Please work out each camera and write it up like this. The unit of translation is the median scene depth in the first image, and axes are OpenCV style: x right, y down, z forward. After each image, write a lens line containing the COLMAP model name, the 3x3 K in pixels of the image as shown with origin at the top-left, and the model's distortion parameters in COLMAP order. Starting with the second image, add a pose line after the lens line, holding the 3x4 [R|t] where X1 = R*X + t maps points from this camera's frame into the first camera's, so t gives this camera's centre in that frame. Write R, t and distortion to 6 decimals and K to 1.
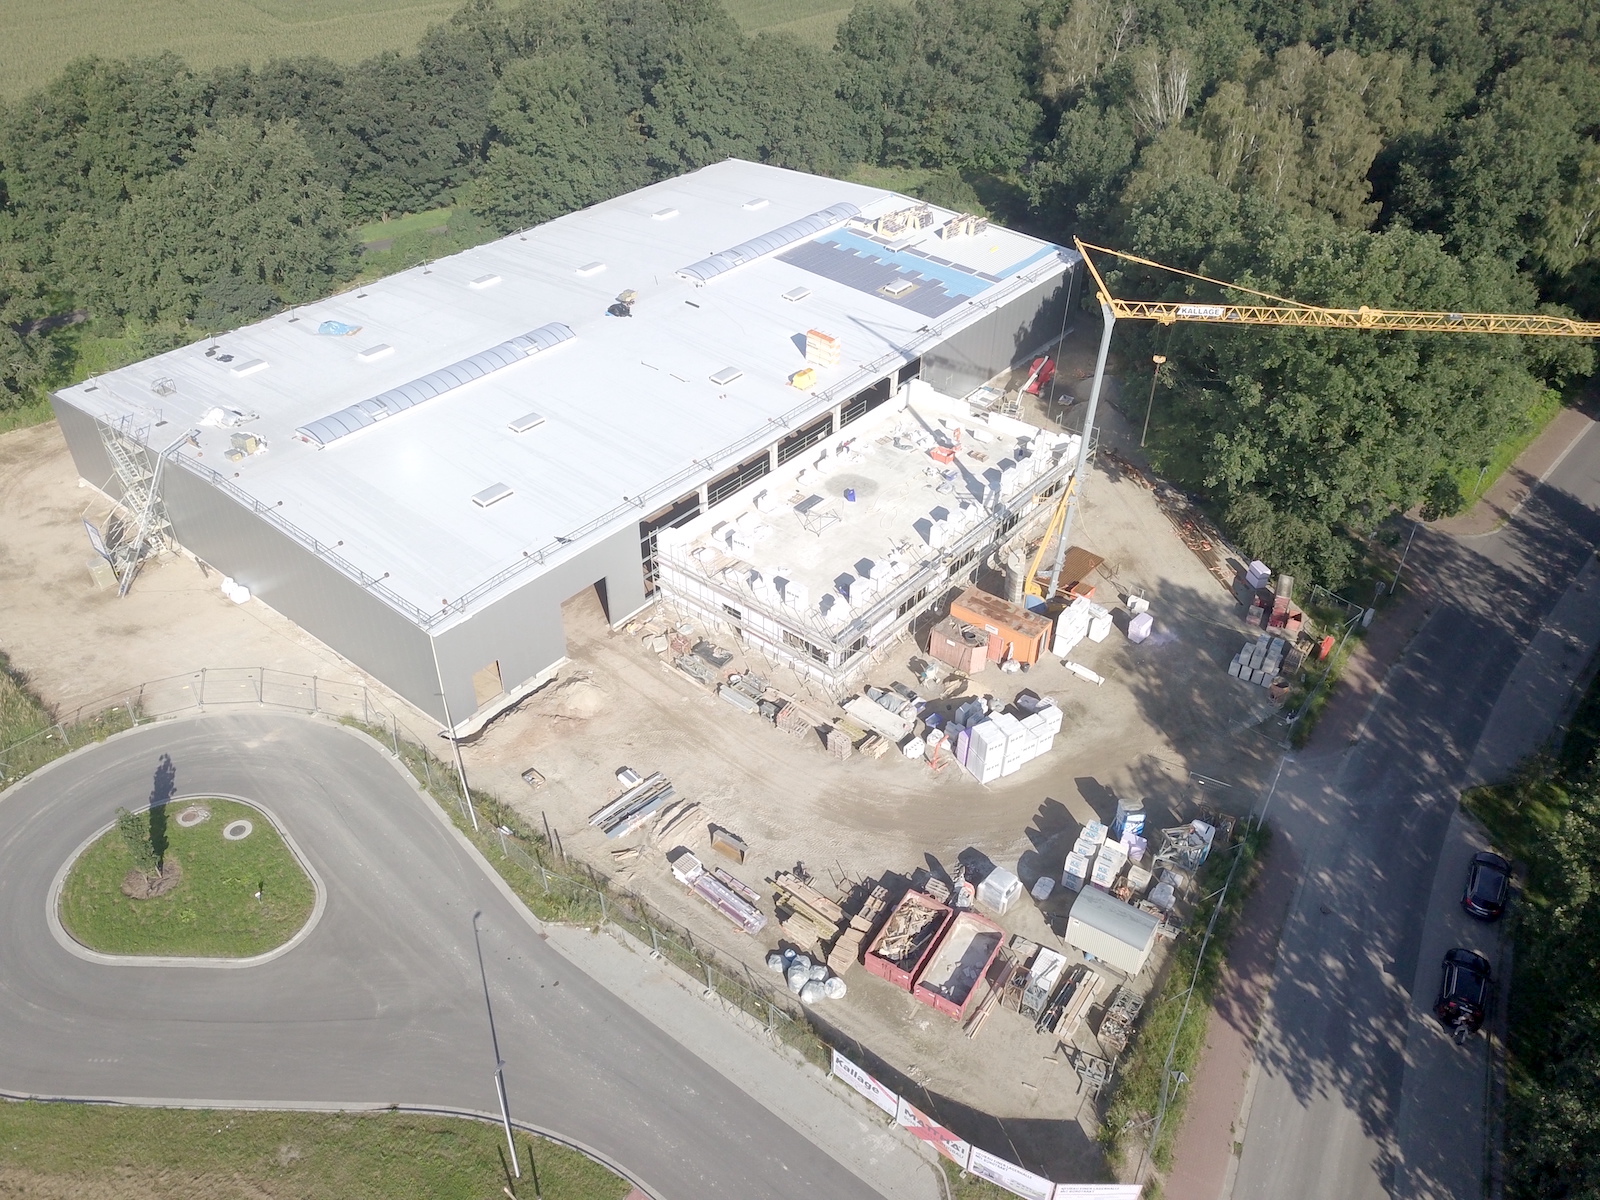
lens RADIAL K [[1218.0, 0, 799.2], [0, 1218.0, 593.6], [0, 0, 1]] dist [0.008591, 0.003538]
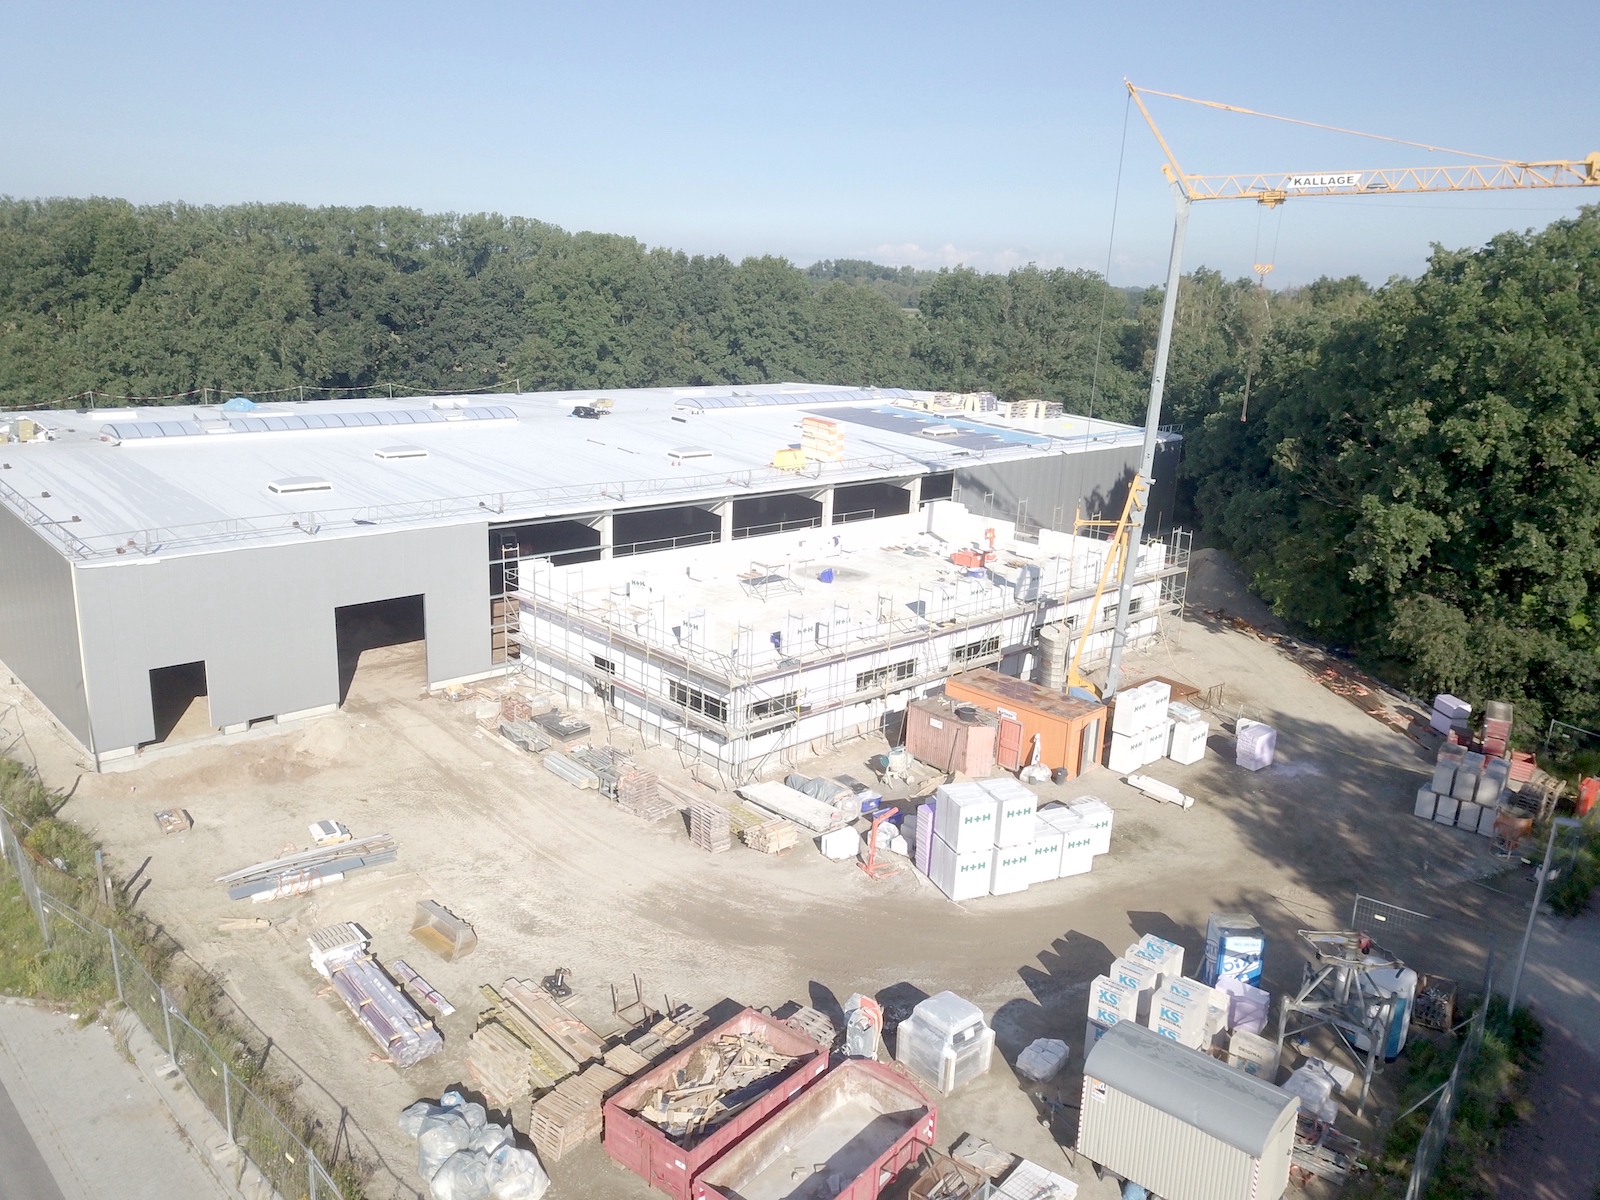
lens RADIAL K [[1218.0, 0, 799.2], [0, 1218.0, 593.6], [0, 0, 1]] dist [0.008591, 0.003538]
pose [[0.991473, 0.061076, -0.115110, 0.071448], [-0.099383, 0.925761, -0.364815, 0.122113], [0.084283, 0.373144, 0.923937, 0.233339]]
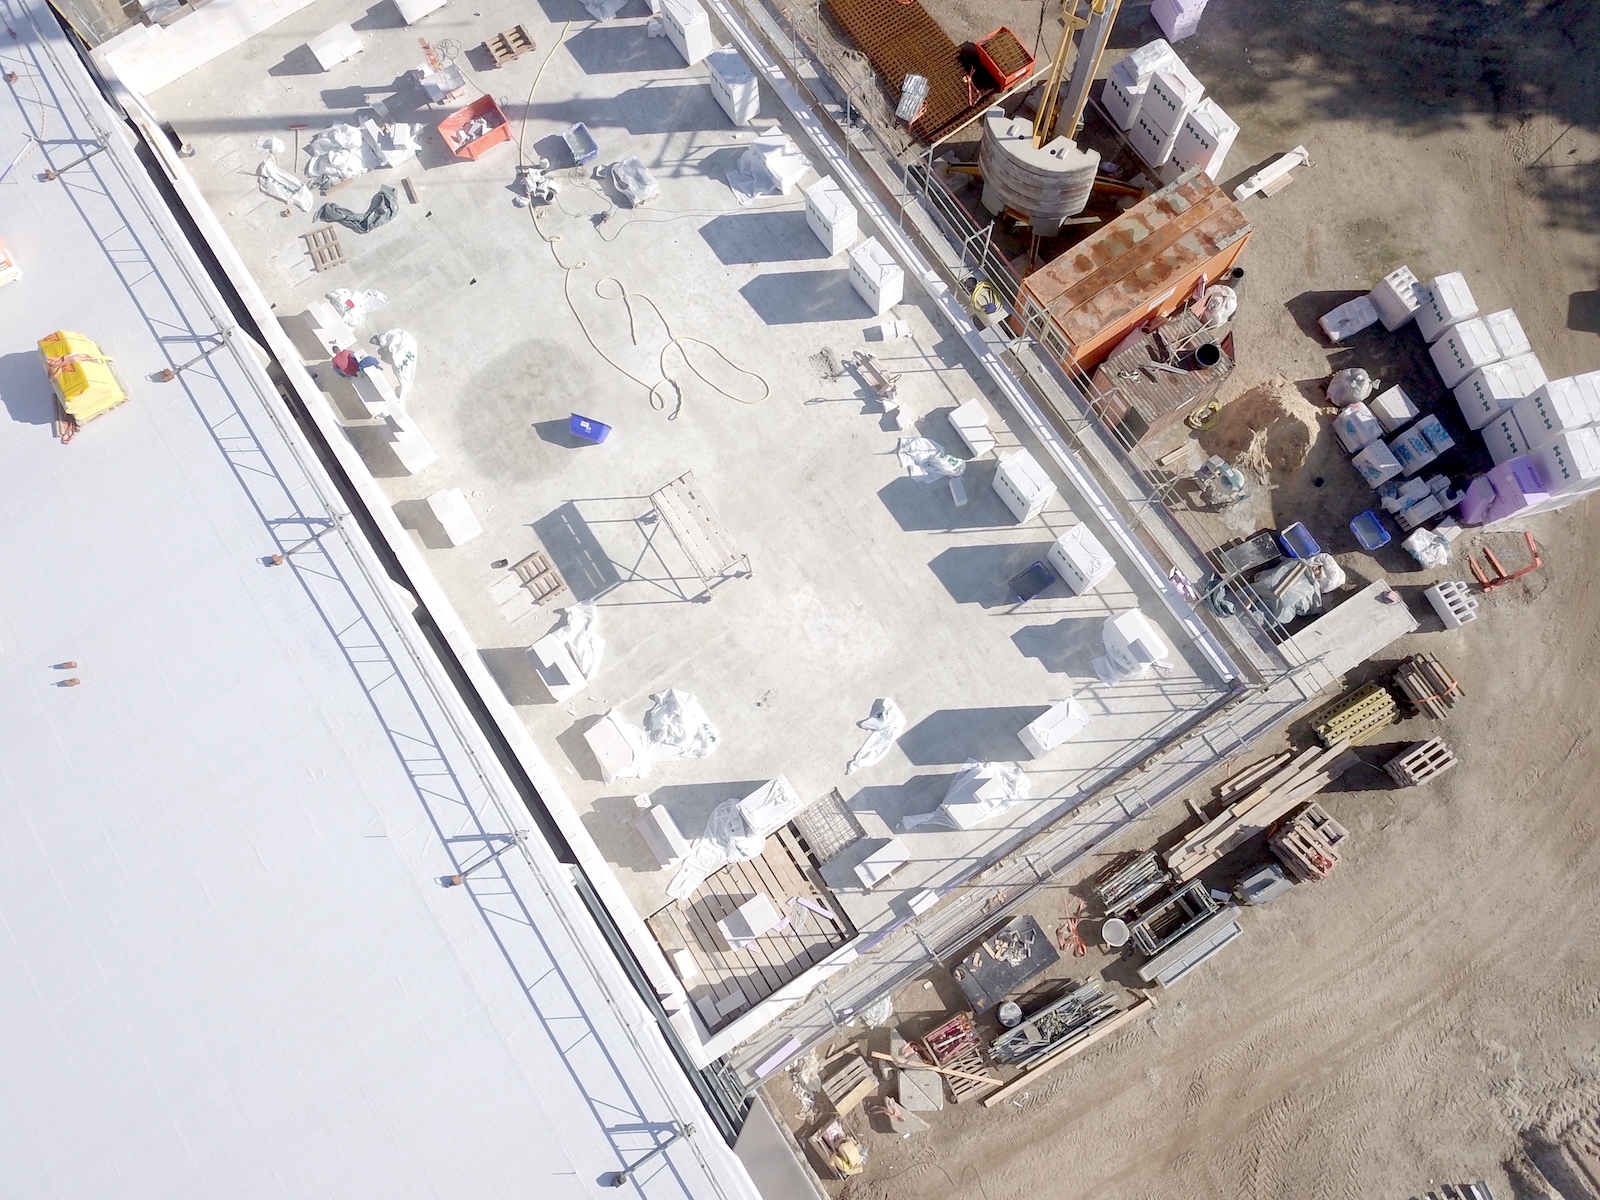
lens RADIAL K [[1218.0, 0, 799.2], [0, 1218.0, 593.6], [0, 0, 1]] dist [0.008591, 0.003538]
pose [[0.301790, -0.931775, 0.201788, -0.035717], [0.597606, 0.349799, 0.721462, -0.186795], [-0.742826, -0.097140, 0.662400, 0.474758]]
